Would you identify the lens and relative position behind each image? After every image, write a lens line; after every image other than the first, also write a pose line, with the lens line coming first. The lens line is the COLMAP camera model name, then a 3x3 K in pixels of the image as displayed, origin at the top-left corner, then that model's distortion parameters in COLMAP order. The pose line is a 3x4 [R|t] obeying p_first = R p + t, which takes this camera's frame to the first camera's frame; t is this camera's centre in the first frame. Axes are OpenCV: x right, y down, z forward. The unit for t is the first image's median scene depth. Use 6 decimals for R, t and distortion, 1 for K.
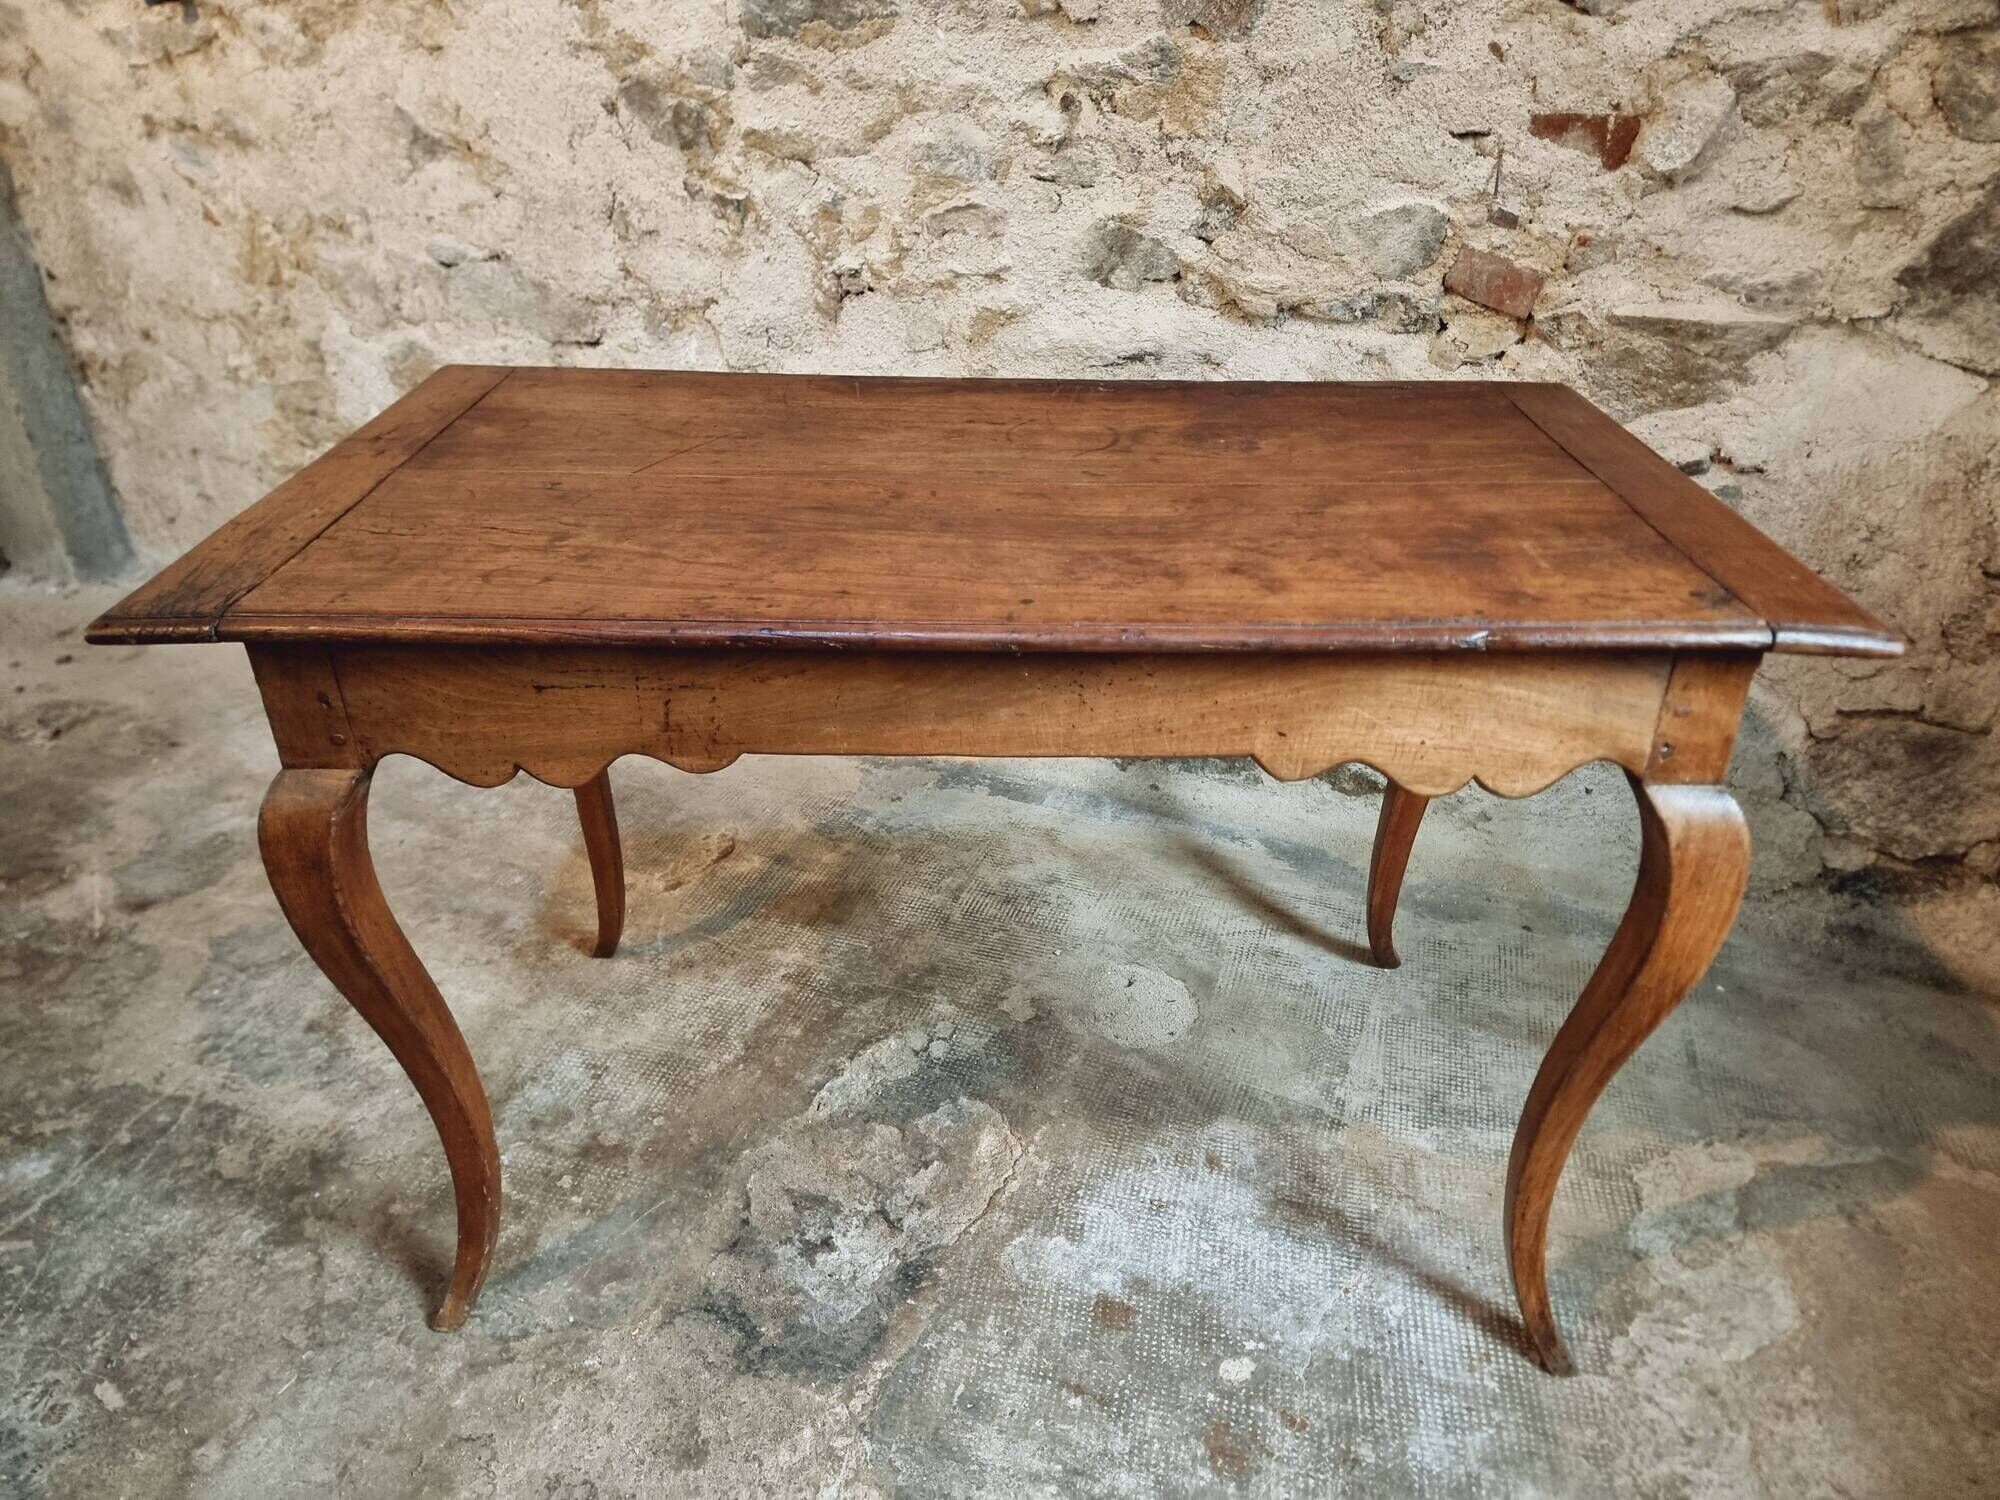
lens RADIAL K [[1401.0, 0, 995.0], [0, 1401.0, 763.6], [0, 0, 1]] dist [0.046449, -0.047958]
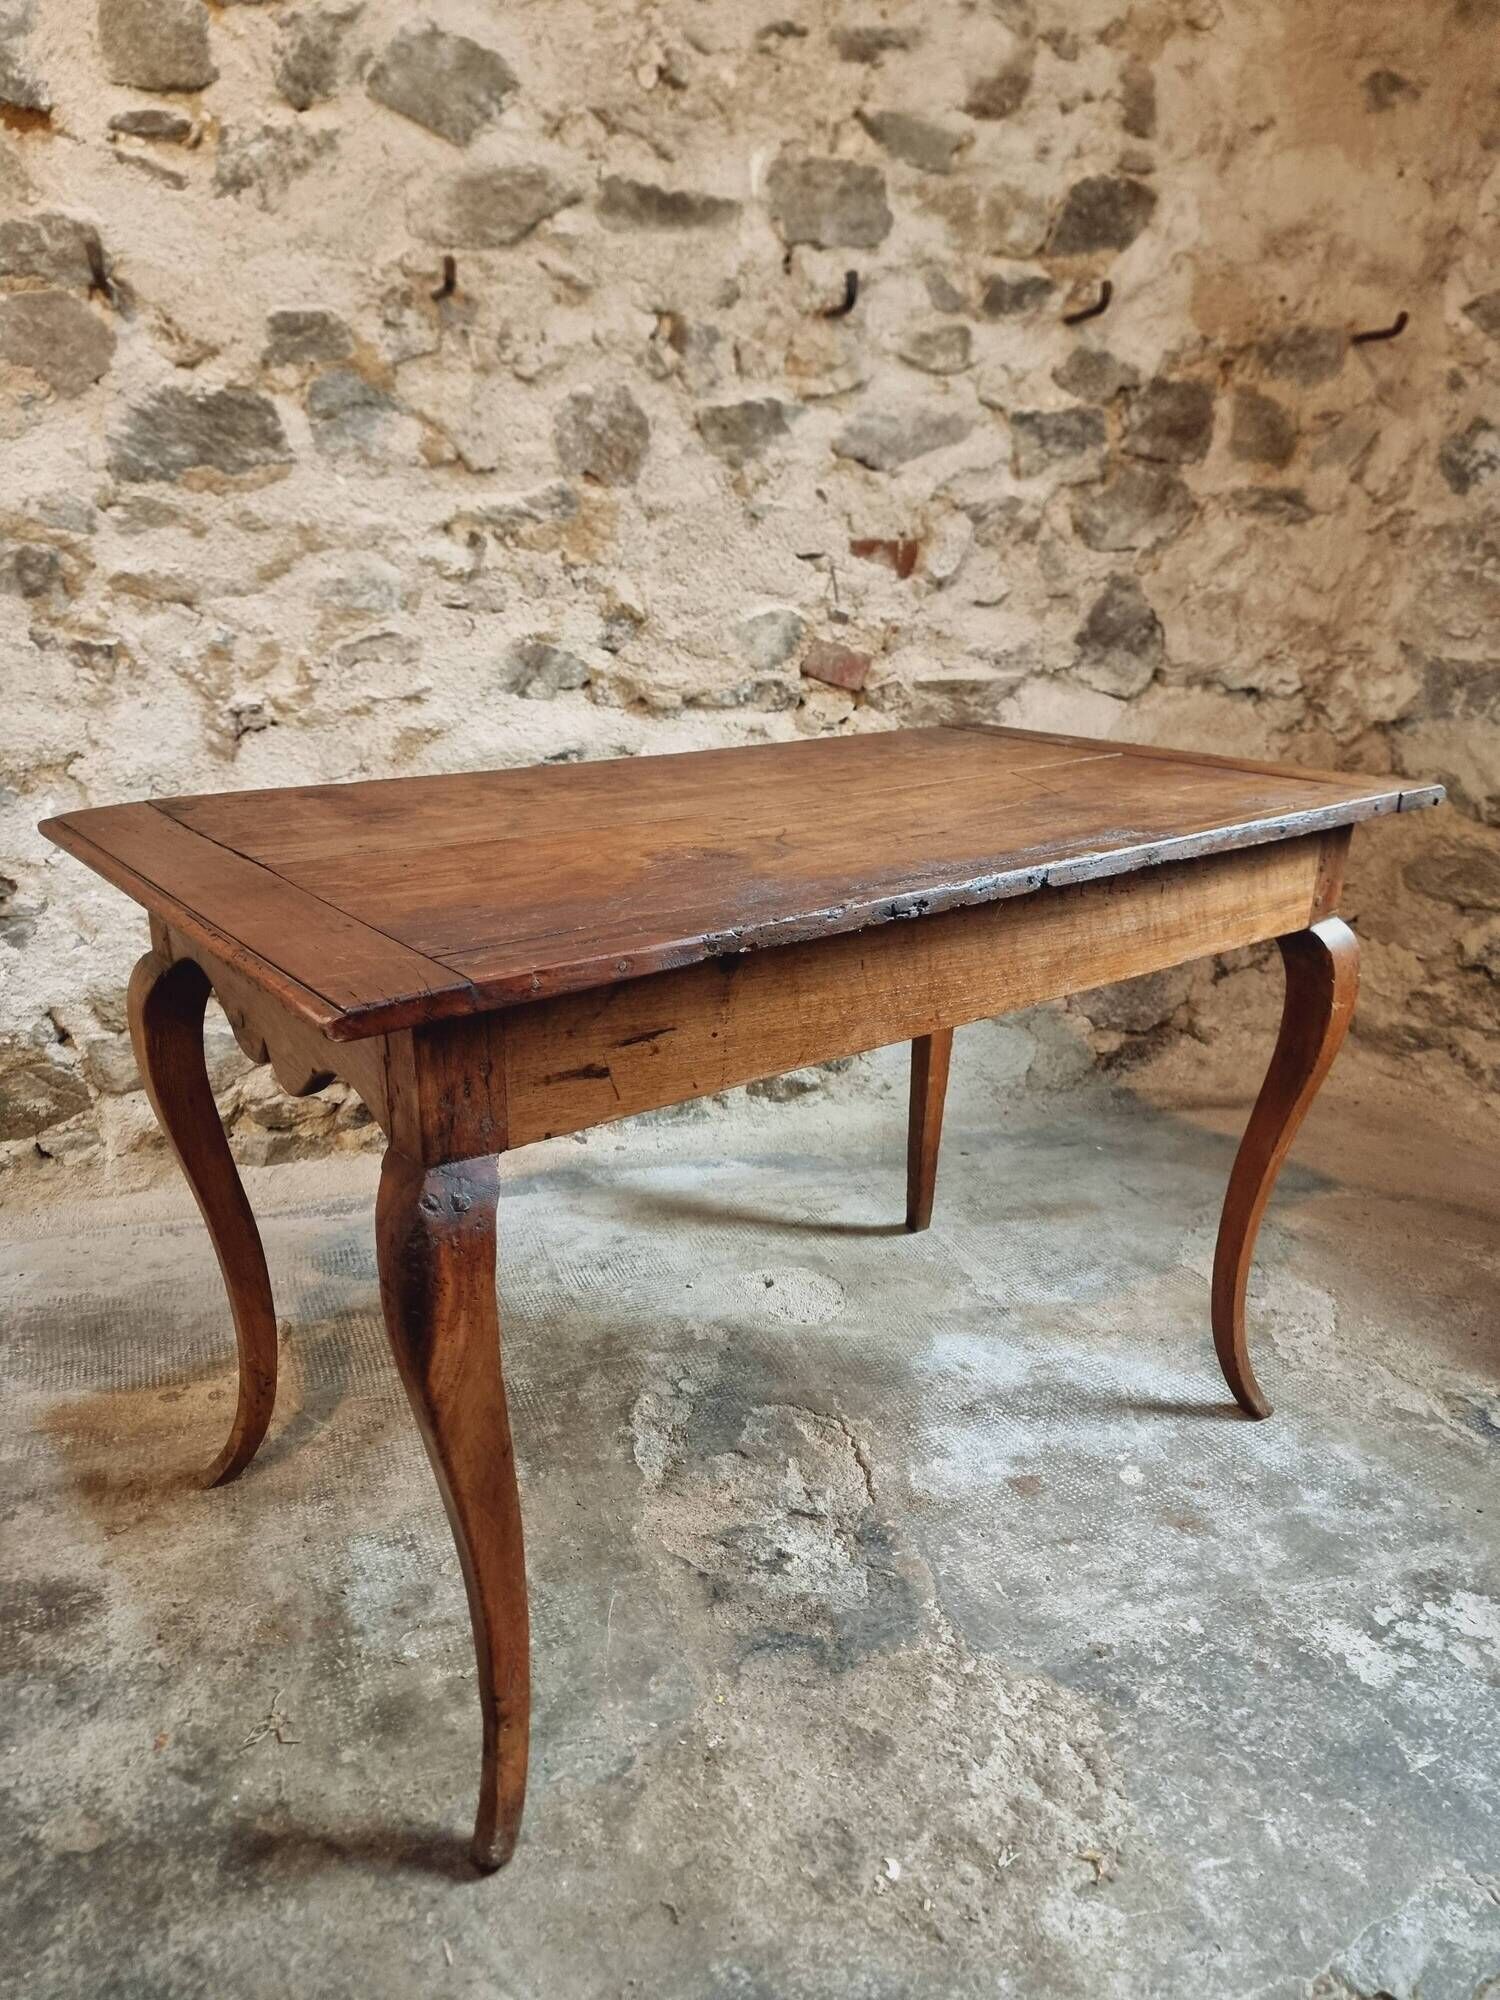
lens RADIAL K [[1401.0, 0, 716.7], [0, 1401.0, 1018.3], [0, 0, 1]] dist [0.046449, -0.047958]
pose [[0.773118, -0.200266, 0.601816, -0.576447], [0.302927, 0.950218, -0.072949, 0.029068], [-0.557247, 0.238705, 0.795296, 0.110531]]
